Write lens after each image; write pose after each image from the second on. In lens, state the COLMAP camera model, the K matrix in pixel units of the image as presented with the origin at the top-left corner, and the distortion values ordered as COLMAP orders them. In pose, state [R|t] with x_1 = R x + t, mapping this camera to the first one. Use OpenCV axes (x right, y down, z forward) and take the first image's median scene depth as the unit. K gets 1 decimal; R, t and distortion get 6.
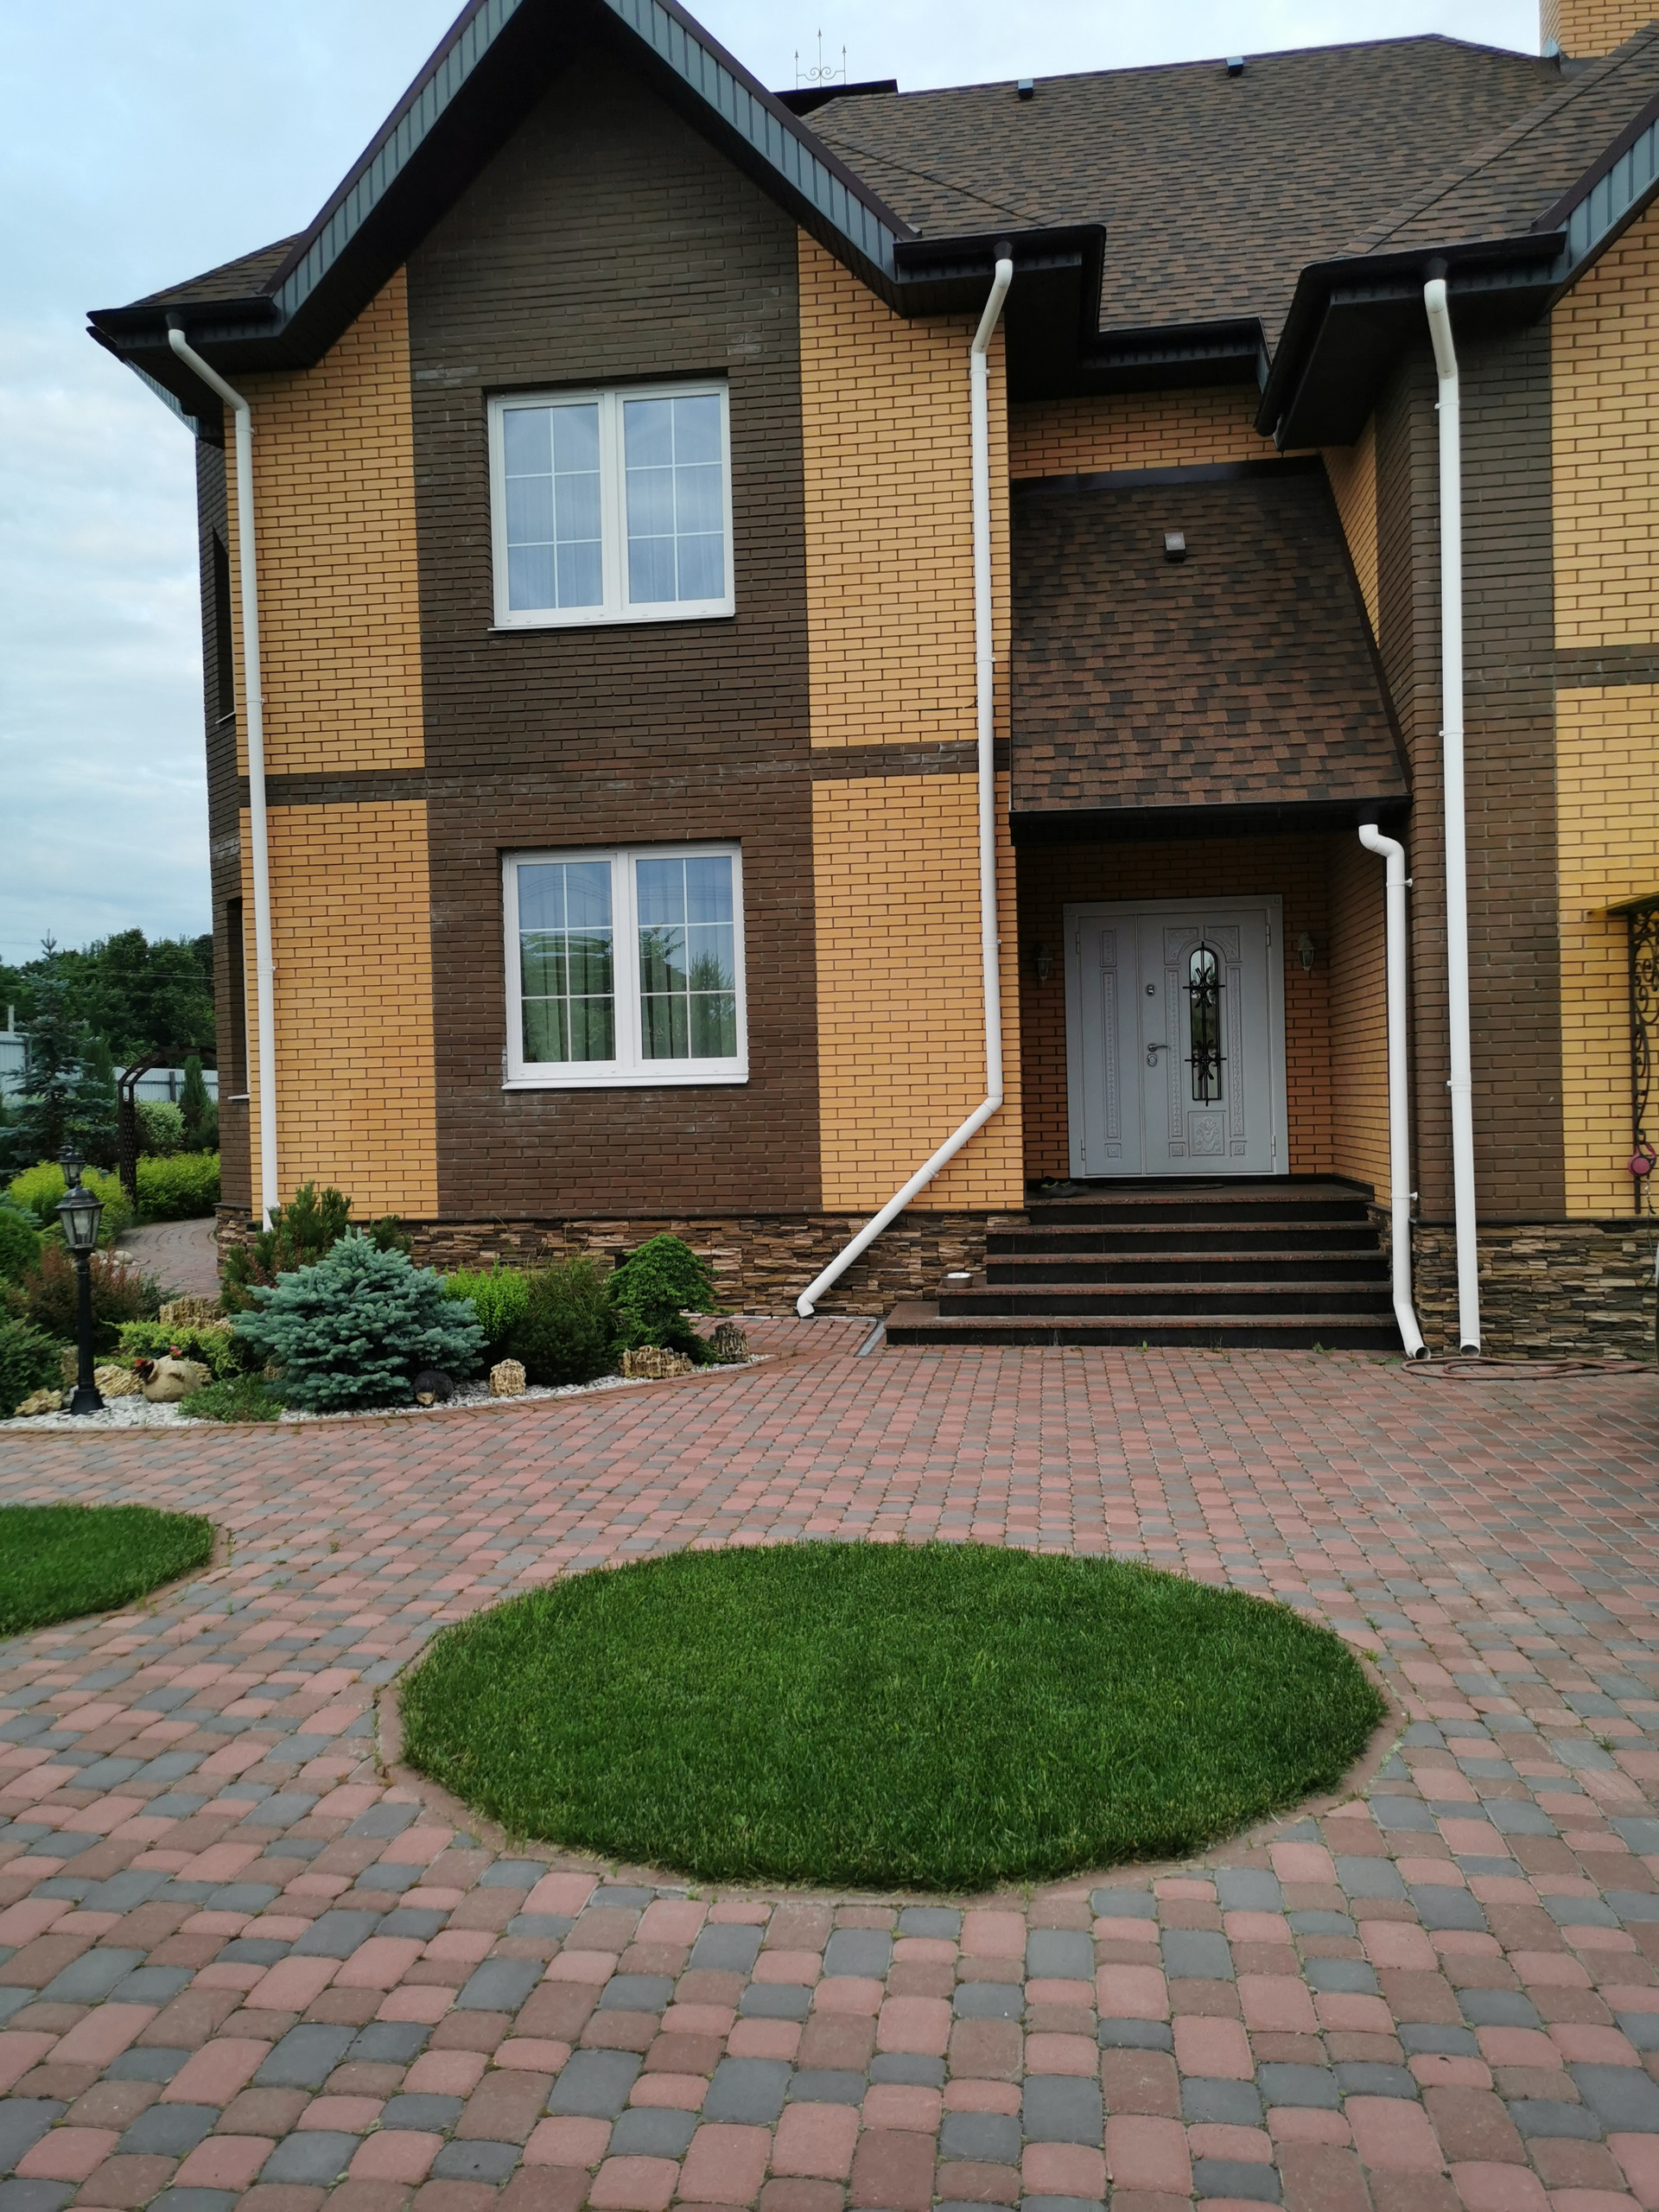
lens RADIAL K [[1688.5, 0, 823.8], [0, 1688.5, 1114.4], [0, 0, 1]] dist [0.065293, -0.057307]
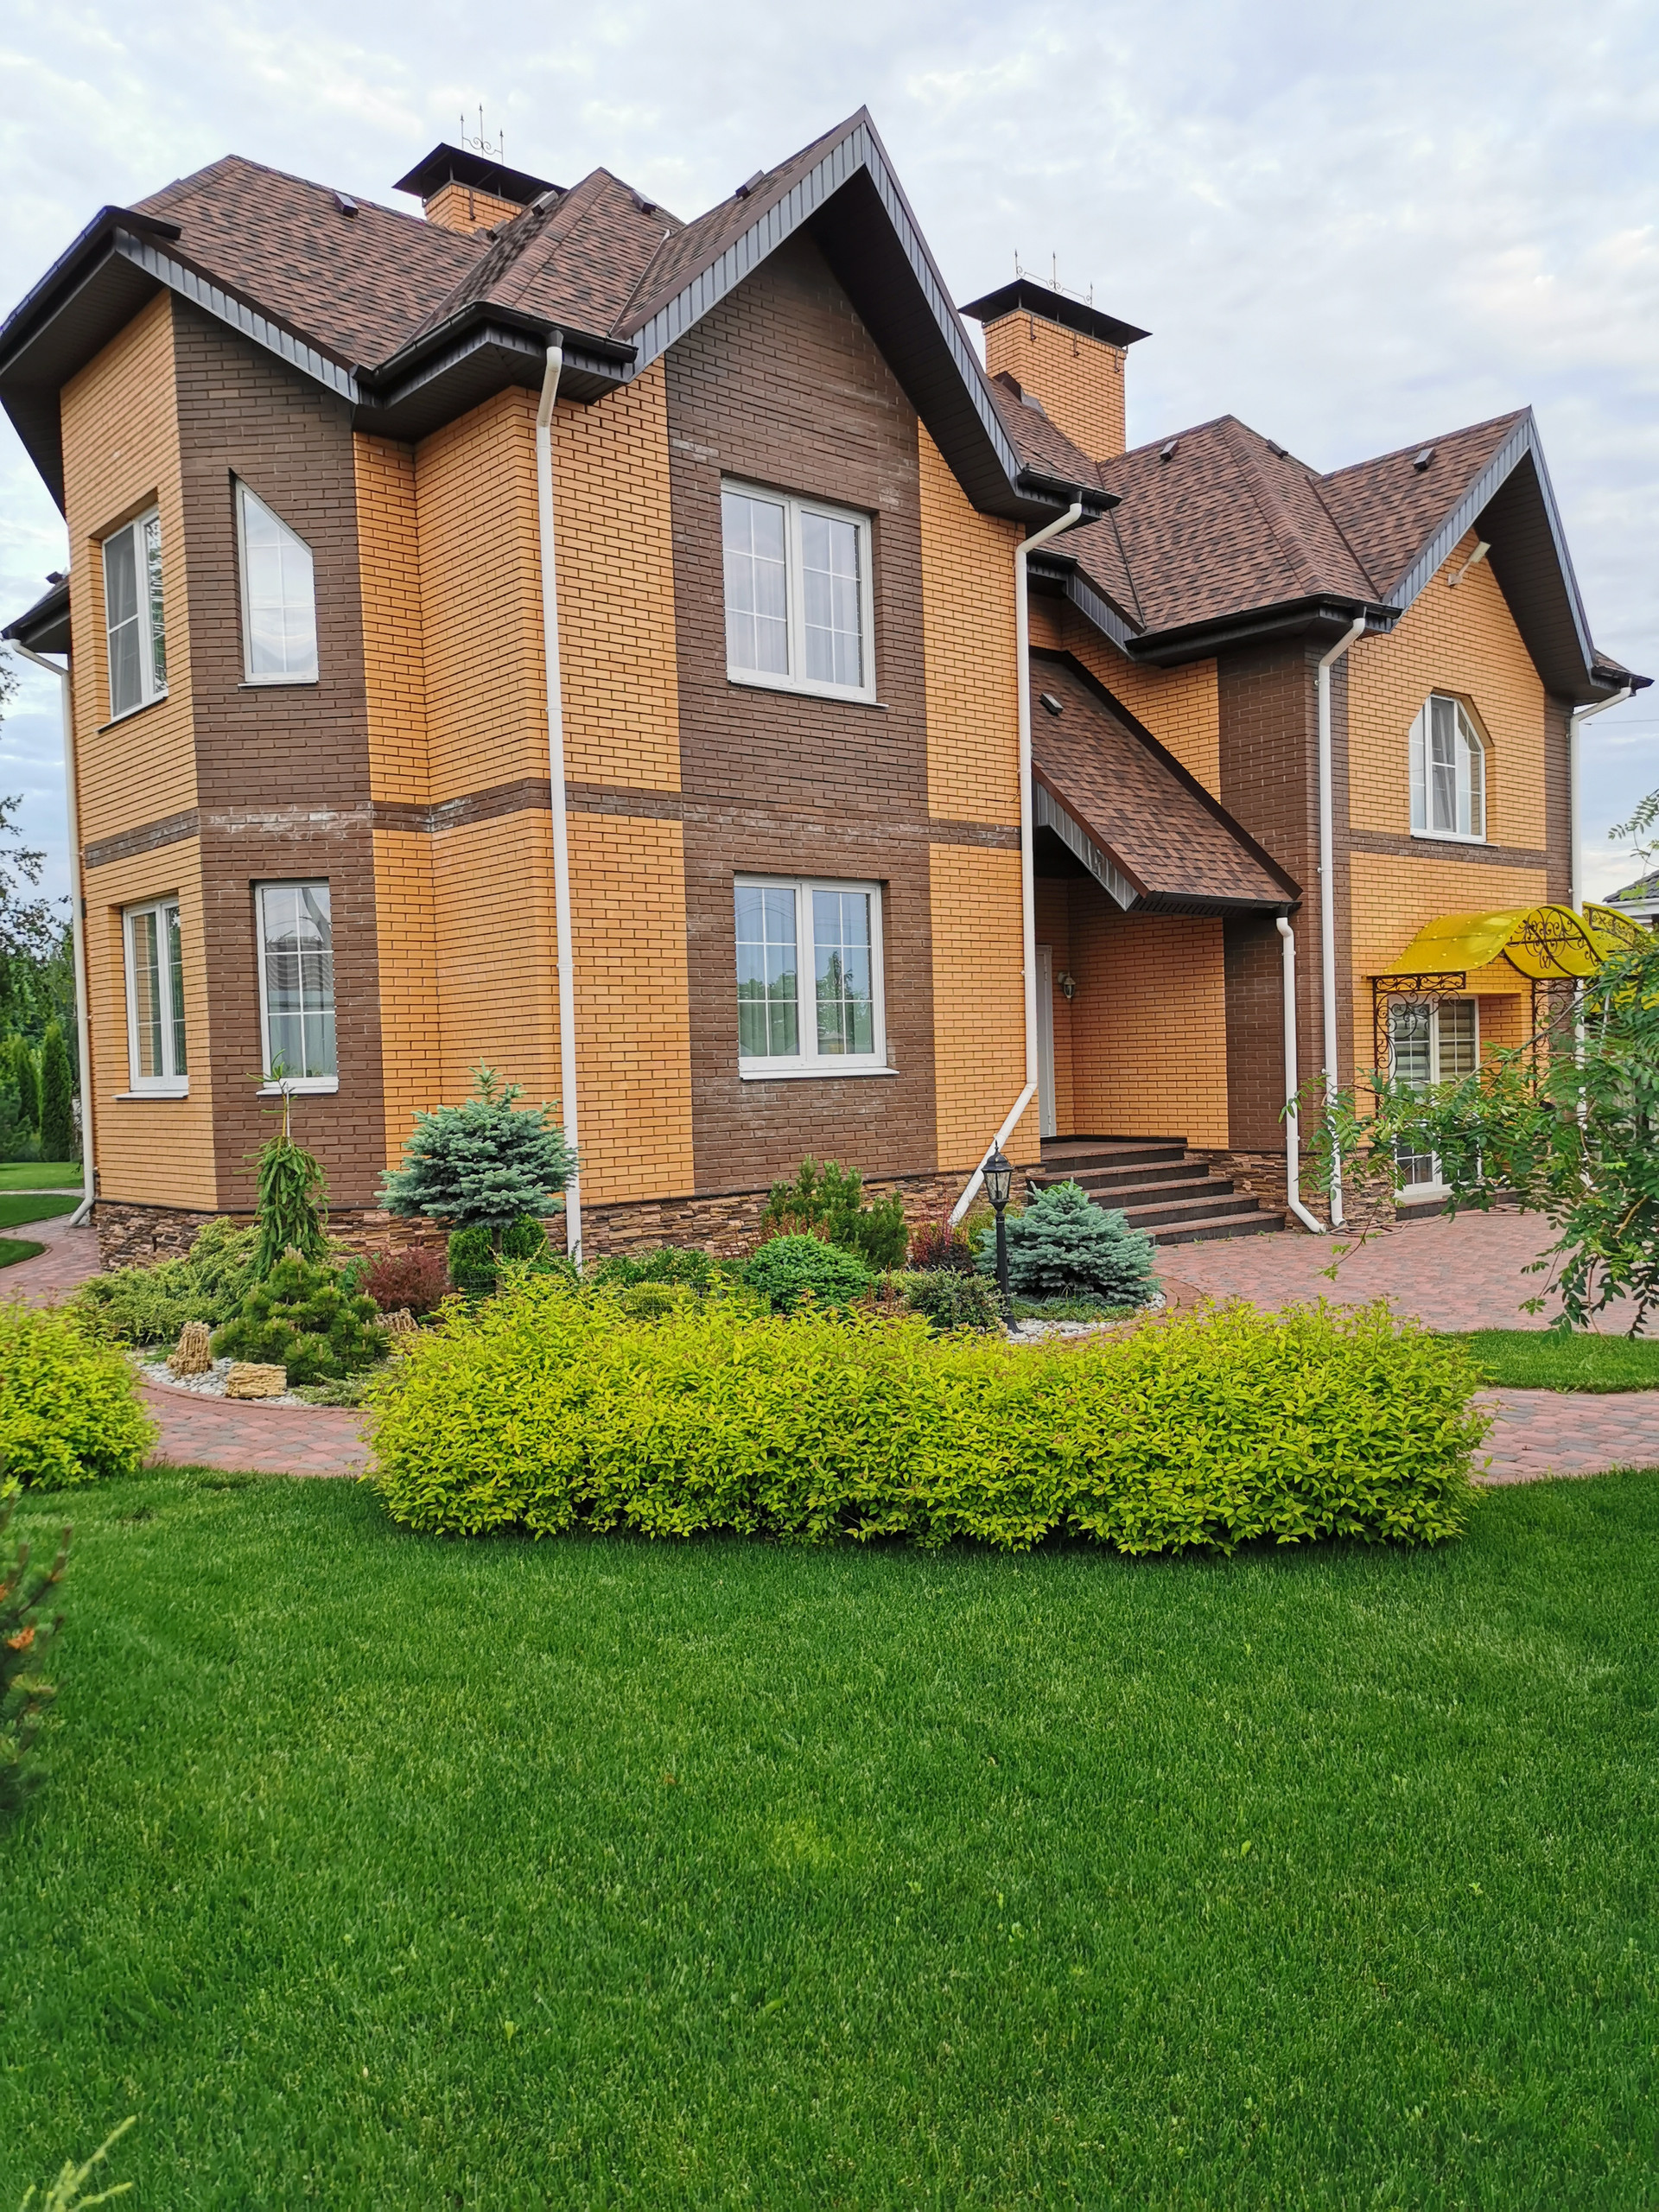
lens RADIAL K [[1688.5, 0, 823.8], [0, 1688.5, 1114.4], [0, 0, 1]] dist [0.065293, -0.057307]
pose [[0.659096, -0.018977, 0.751819, -1.023204], [0.021573, 0.999747, 0.006322, 0.002887], [-0.751749, 0.012052, 0.659339, 0.197261]]
